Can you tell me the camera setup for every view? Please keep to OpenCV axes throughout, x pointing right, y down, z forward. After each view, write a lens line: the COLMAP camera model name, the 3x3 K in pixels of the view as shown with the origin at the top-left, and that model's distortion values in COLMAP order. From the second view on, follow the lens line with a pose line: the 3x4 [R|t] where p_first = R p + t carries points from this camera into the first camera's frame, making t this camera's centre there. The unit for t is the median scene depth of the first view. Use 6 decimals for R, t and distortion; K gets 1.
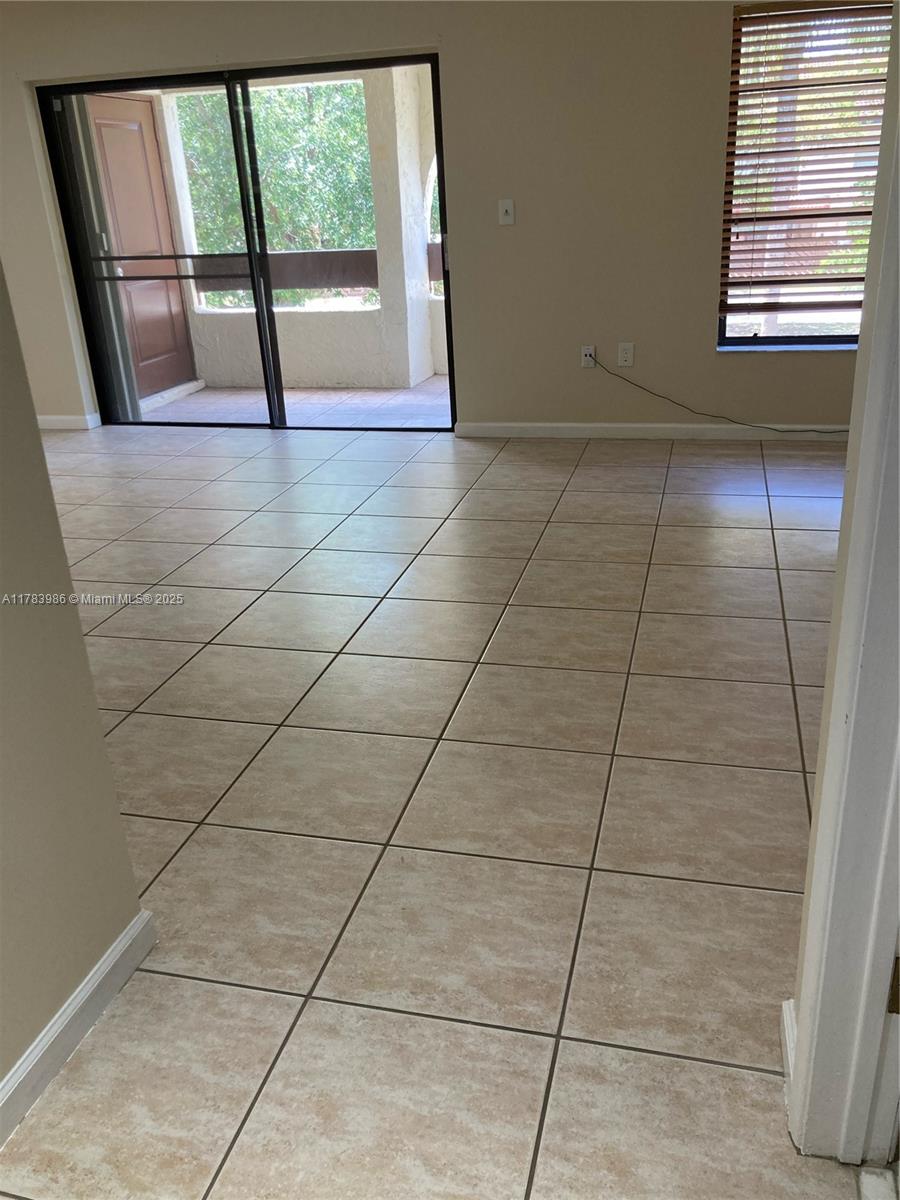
lens RADIAL K [[986.4, 0, 450.6], [0, 986.4, 599.1], [0, 0, 1]] dist [-0.001168, 0.011070]
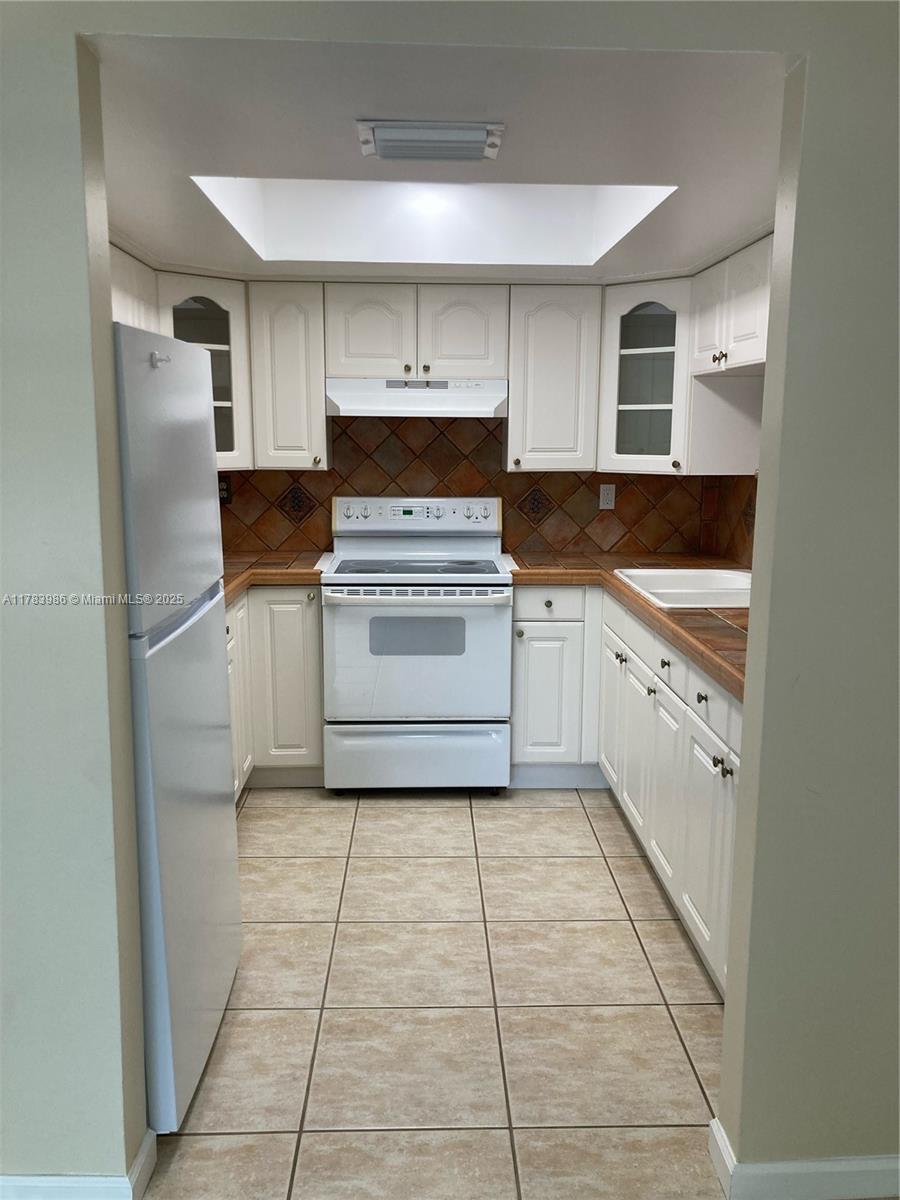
lens RADIAL K [[986.4, 0, 449.7], [0, 986.4, 600.9], [0, 0, 1]] dist [-0.001168, 0.011070]
pose [[-0.962008, 0.071437, -0.263510, 0.494234], [-0.085107, 0.838606, 0.538049, -0.828502], [0.259418, 0.540034, -0.800666, 1.722086]]
